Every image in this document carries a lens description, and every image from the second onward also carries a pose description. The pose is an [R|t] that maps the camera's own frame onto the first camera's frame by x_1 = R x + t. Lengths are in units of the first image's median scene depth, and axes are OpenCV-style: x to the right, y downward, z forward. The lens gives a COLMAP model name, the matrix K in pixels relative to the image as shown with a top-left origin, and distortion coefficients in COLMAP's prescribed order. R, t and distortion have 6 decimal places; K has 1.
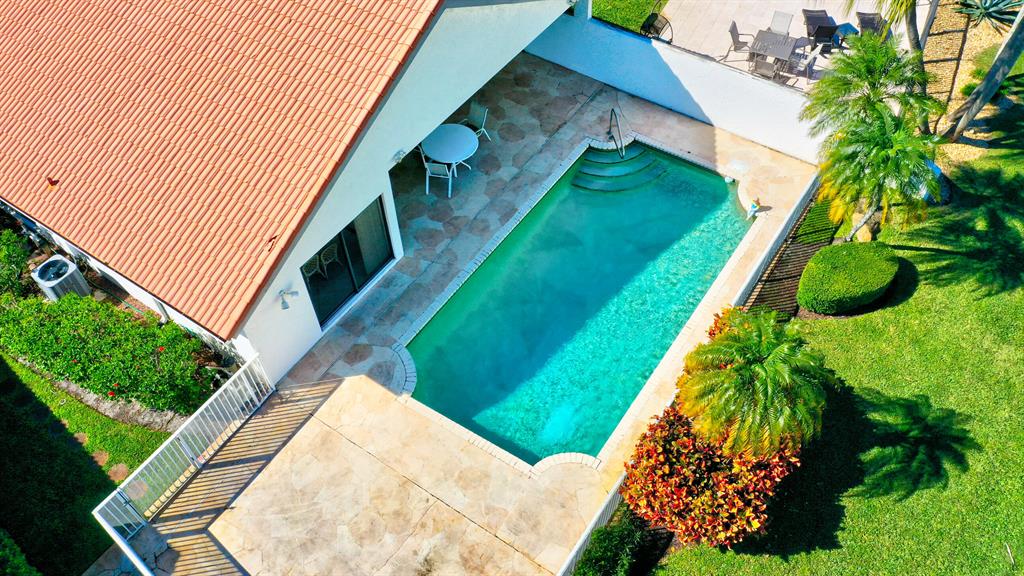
lens RADIAL K [[814.5, 0, 512.0], [0, 814.5, 288.0], [0, 0, 1]] dist [0.002073, -0.005628]
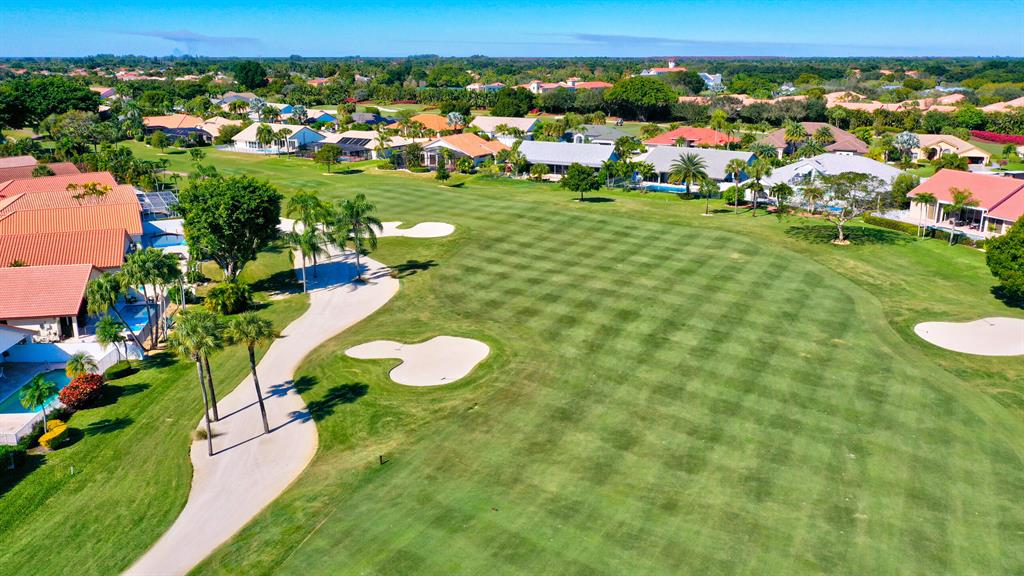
lens RADIAL K [[814.5, 0, 512.0], [0, 814.5, 288.0], [0, 0, 1]] dist [0.002073, -0.005628]
pose [[0.787471, -0.143964, 0.599303, -0.404596], [0.465174, 0.776715, -0.424648, 2.290959], [-0.404354, 0.613178, 0.678609, -2.759348]]
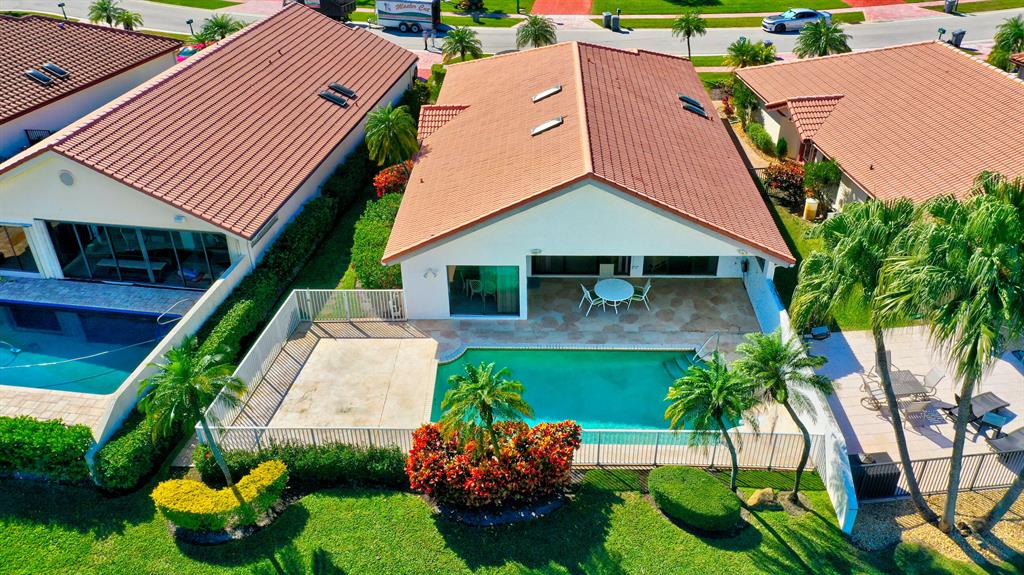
lens RADIAL K [[814.5, 0, 512.0], [0, 814.5, 287.5], [0, 0, 1]] dist [0.002073, -0.005628]
pose [[0.532942, 0.460764, -0.709697, 0.999965], [-0.652080, 0.758146, 0.002544, -0.078335], [0.539226, 0.461423, 0.704503, -0.135618]]
